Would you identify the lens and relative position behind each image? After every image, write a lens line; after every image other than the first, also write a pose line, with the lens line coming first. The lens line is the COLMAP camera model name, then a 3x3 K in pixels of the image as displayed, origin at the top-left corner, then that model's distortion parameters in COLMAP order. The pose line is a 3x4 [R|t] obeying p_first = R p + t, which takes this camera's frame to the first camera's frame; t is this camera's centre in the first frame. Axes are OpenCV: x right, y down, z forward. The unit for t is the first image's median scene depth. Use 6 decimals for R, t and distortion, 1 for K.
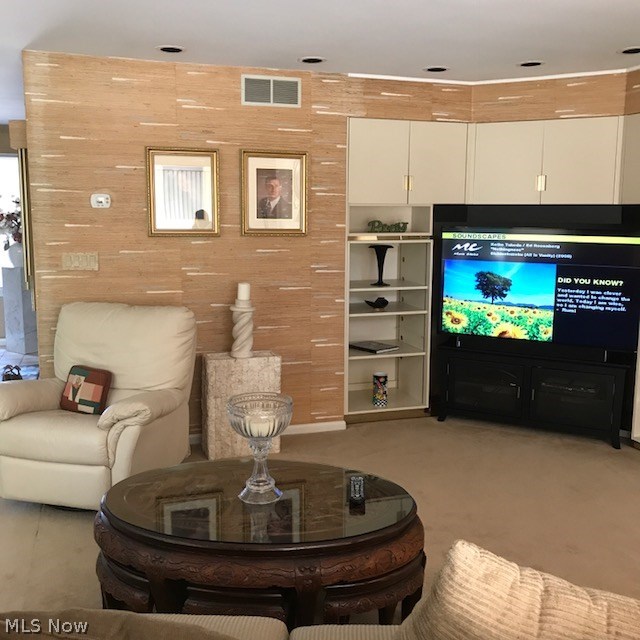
lens RADIAL K [[678.6, 0, 320.5], [0, 678.6, 321.6], [0, 0, 1]] dist [-0.025163, 0.000000]
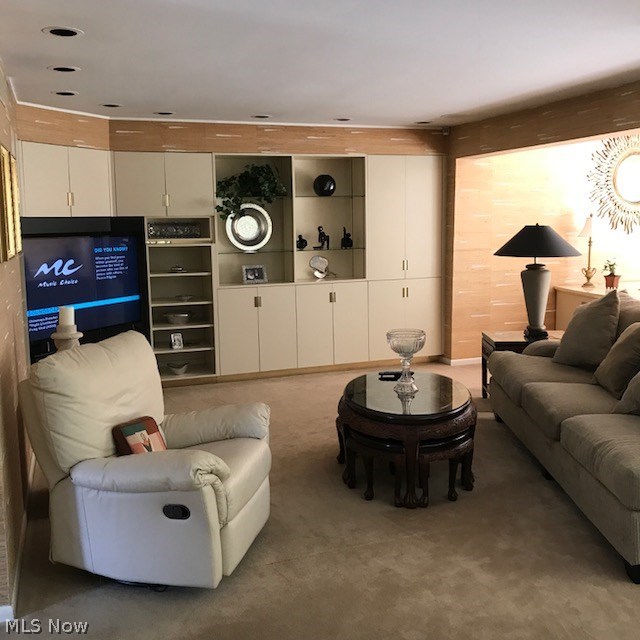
lens RADIAL K [[701.9, 0, 319.5], [0, 701.9, 310.6], [0, 0, 1]] dist [0.018110, 0.000000]
pose [[-0.043613, -0.133726, 0.990058, -0.981744], [0.166508, 0.976167, 0.139185, -0.117902], [-0.985075, 0.170923, -0.020307, 0.656085]]
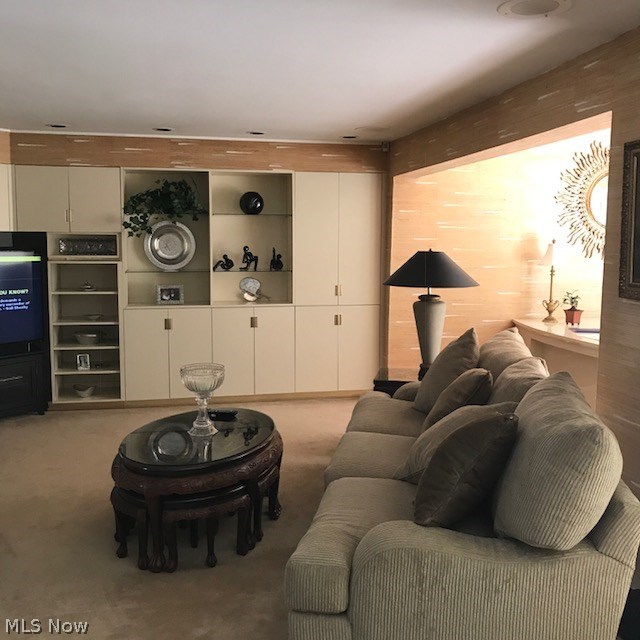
lens RADIAL K [[701.9, 0, 321.4], [0, 701.9, 315.8], [0, 0, 1]] dist [0.018110, 0.000000]
pose [[0.101089, -0.113463, 0.988386, -0.861342], [0.145120, 0.984531, 0.098178, -0.060732], [-0.984236, 0.133510, 0.115991, 0.277870]]
